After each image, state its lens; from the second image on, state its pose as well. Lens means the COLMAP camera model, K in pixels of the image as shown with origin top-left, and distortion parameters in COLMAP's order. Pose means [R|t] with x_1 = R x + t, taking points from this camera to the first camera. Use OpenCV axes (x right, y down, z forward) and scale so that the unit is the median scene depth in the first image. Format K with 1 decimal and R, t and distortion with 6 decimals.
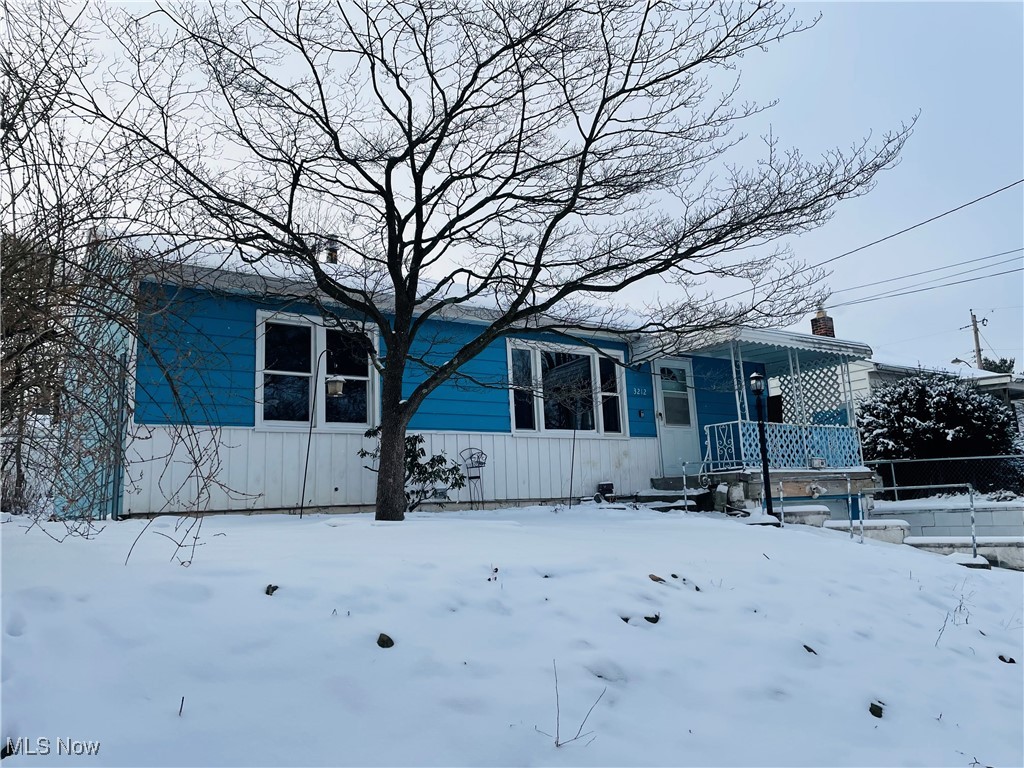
lens RADIAL K [[788.1, 0, 509.4], [0, 788.1, 381.5], [0, 0, 1]] dist [0.047553, -0.001208]
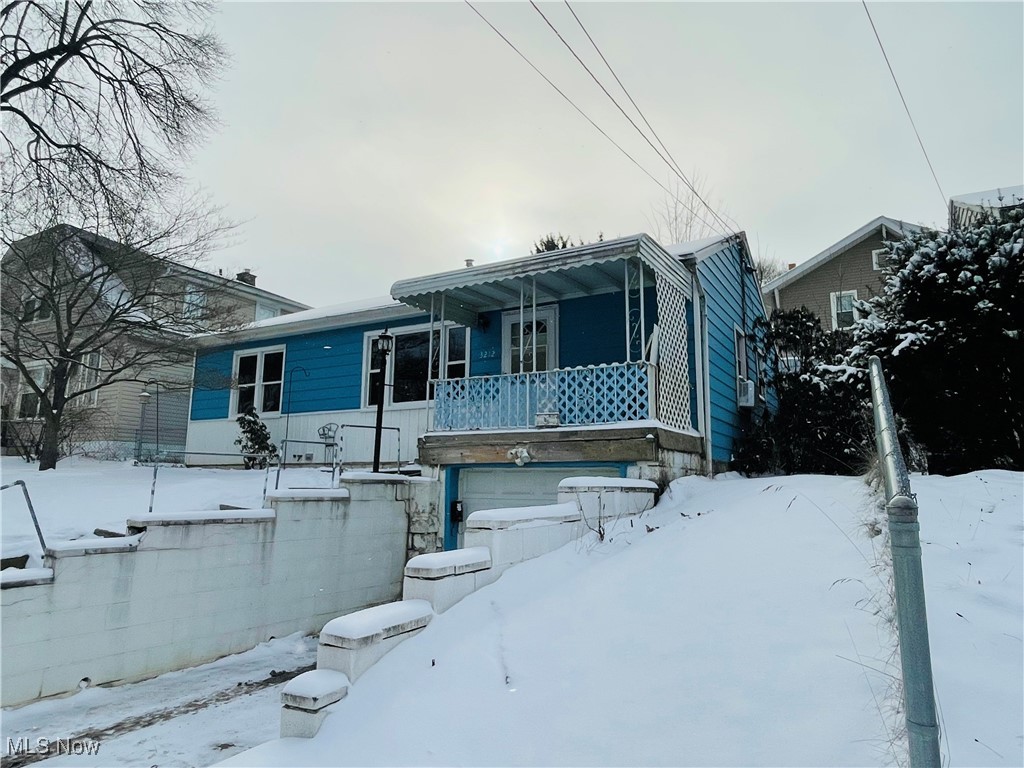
lens RADIAL K [[650.2, 0, 507.1], [0, 650.2, 389.8], [0, 0, 1]] dist [-0.000615, 0.000116]
pose [[0.427534, -0.085226, -0.899973, 0.977697], [0.128857, 0.991126, -0.032644, 0.093133], [0.894768, -0.102011, 0.434722, 0.725664]]
